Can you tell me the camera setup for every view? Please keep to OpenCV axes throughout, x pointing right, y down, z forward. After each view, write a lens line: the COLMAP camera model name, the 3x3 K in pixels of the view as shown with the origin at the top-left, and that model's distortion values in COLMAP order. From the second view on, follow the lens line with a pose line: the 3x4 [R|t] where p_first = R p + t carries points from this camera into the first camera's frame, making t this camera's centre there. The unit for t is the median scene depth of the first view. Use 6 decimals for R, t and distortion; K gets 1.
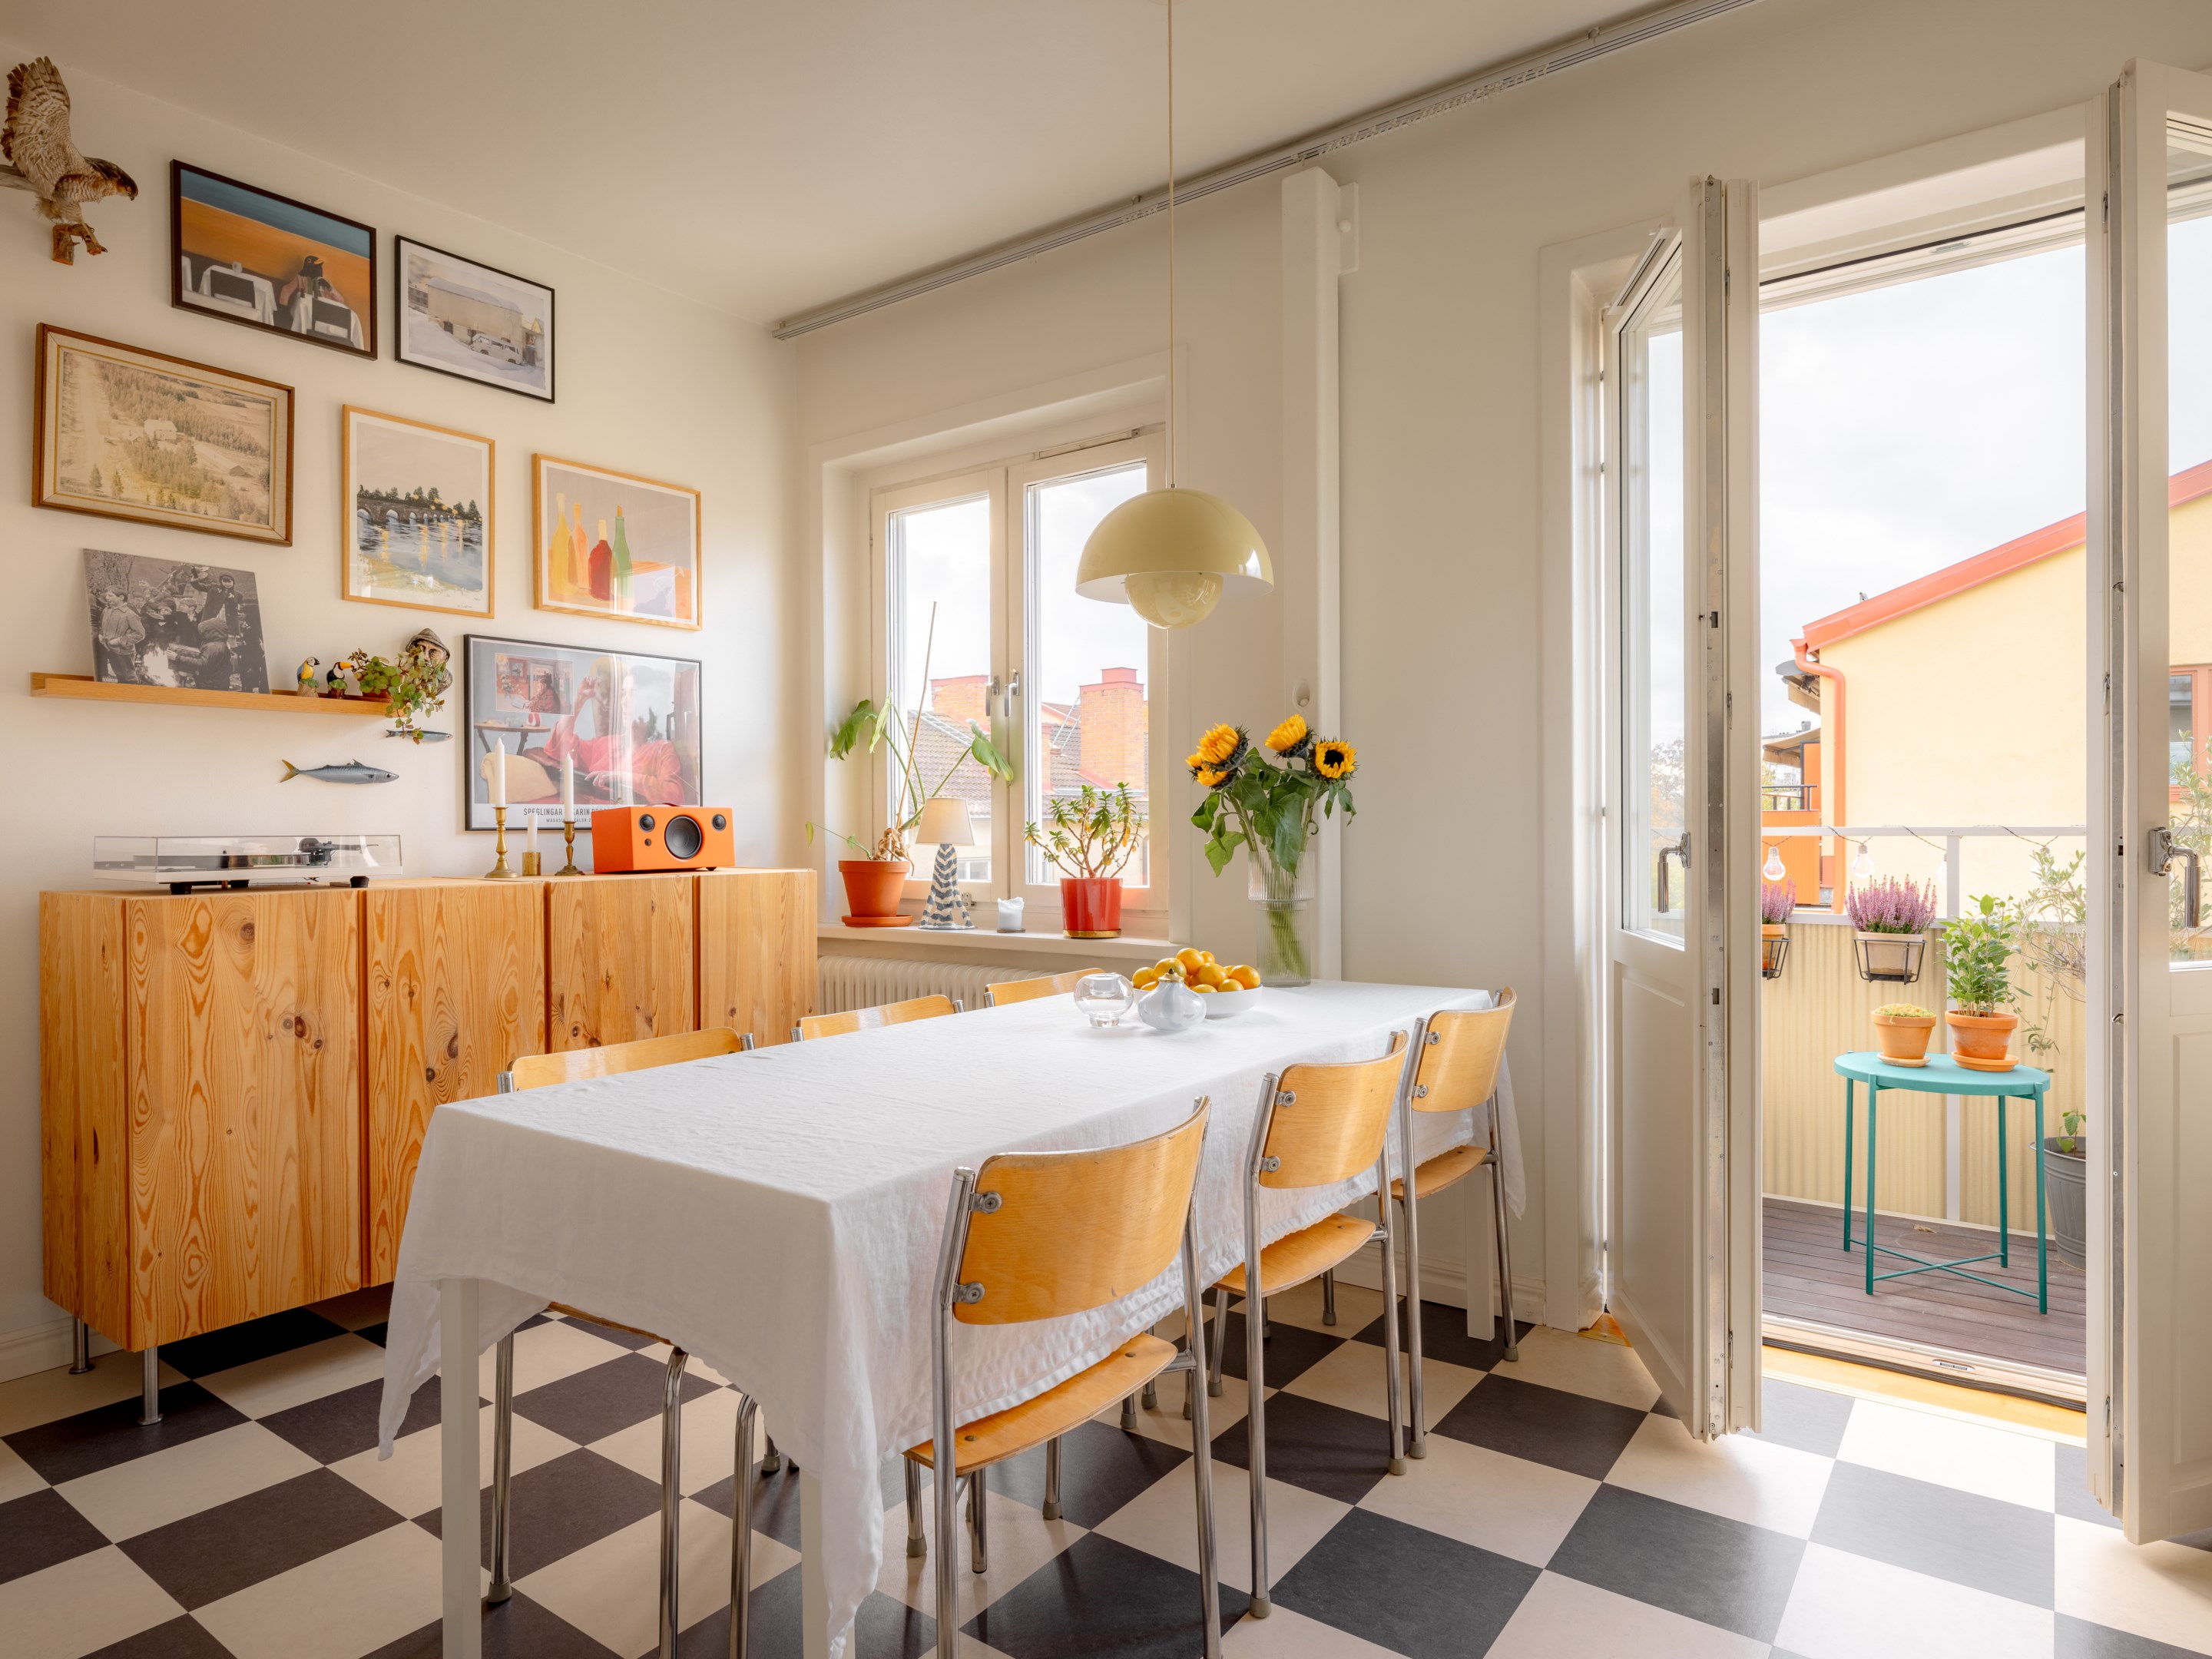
lens RADIAL K [[1281.6, 0, 1127.1], [0, 1281.6, 827.2], [0, 0, 1]] dist [-0.006179, 0.001592]
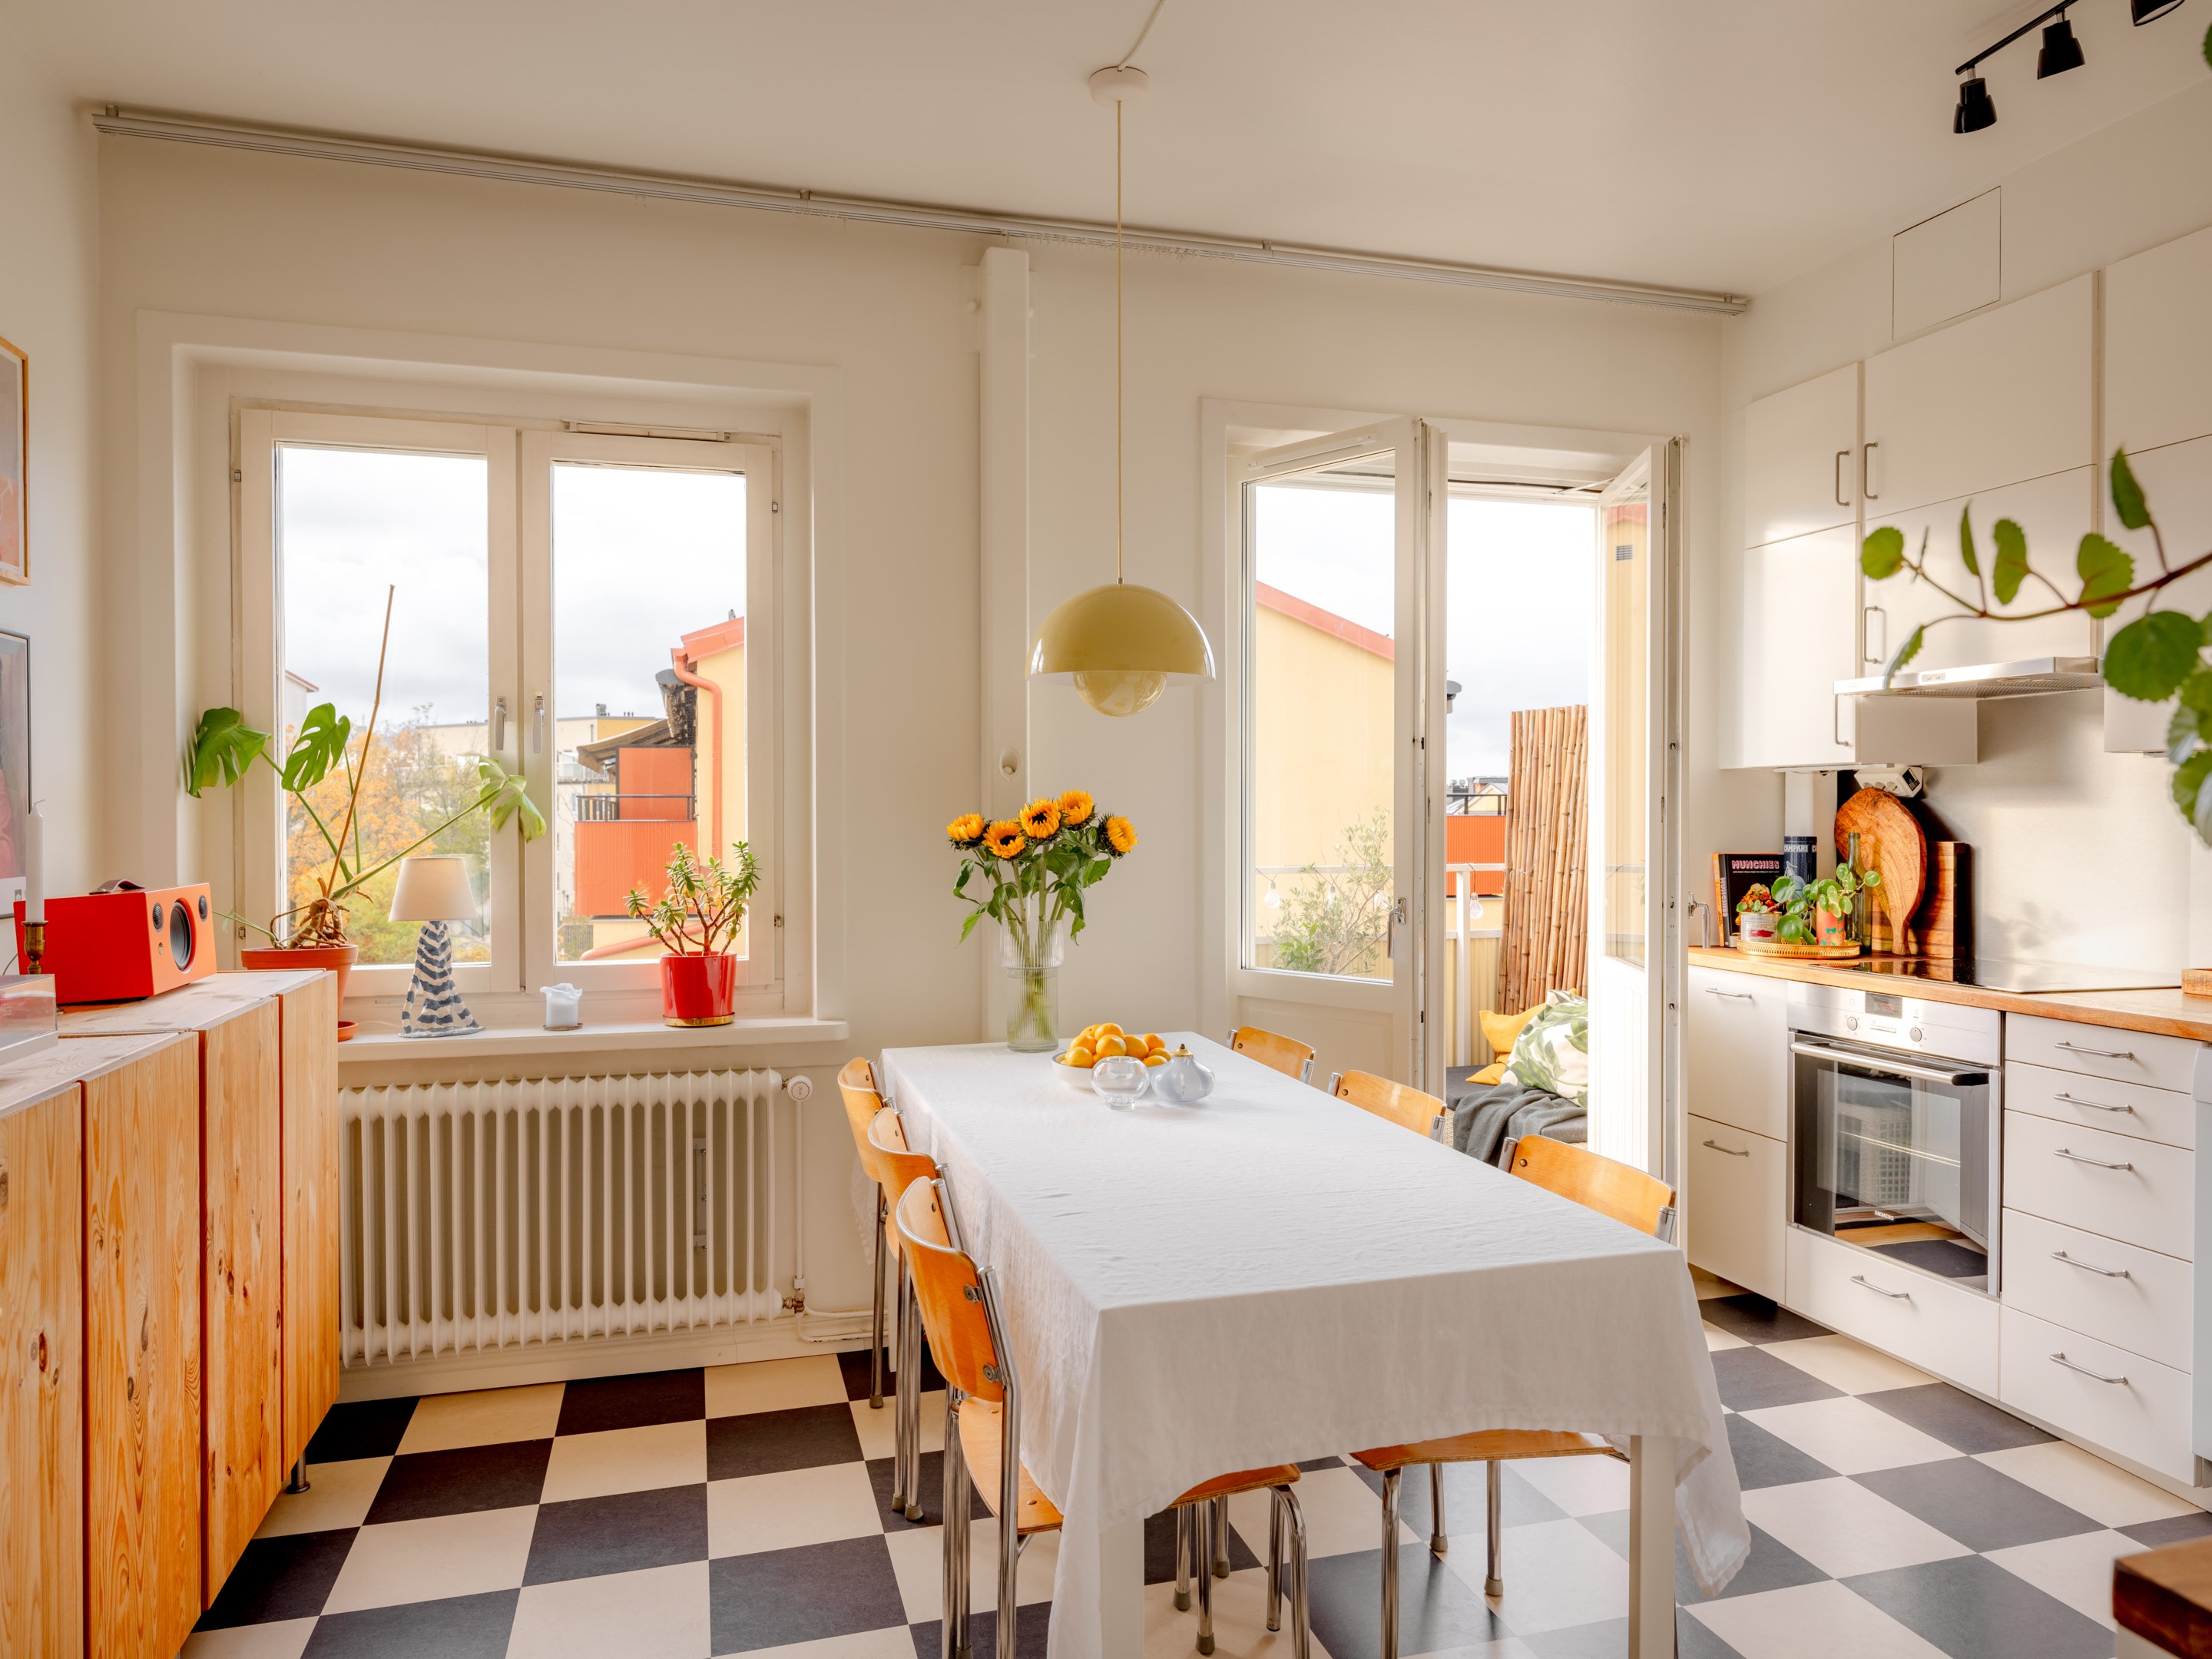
lens RADIAL K [[1427.1, 0, 1117.1], [0, 1427.1, 825.5], [0, 0, 1]] dist [-0.001512, 0.000390]
pose [[0.612145, 0.000578, 0.790745, -0.674999], [-0.002377, 0.999997, 0.001110, -0.052646], [-0.790742, -0.002559, 0.612144, 0.224429]]
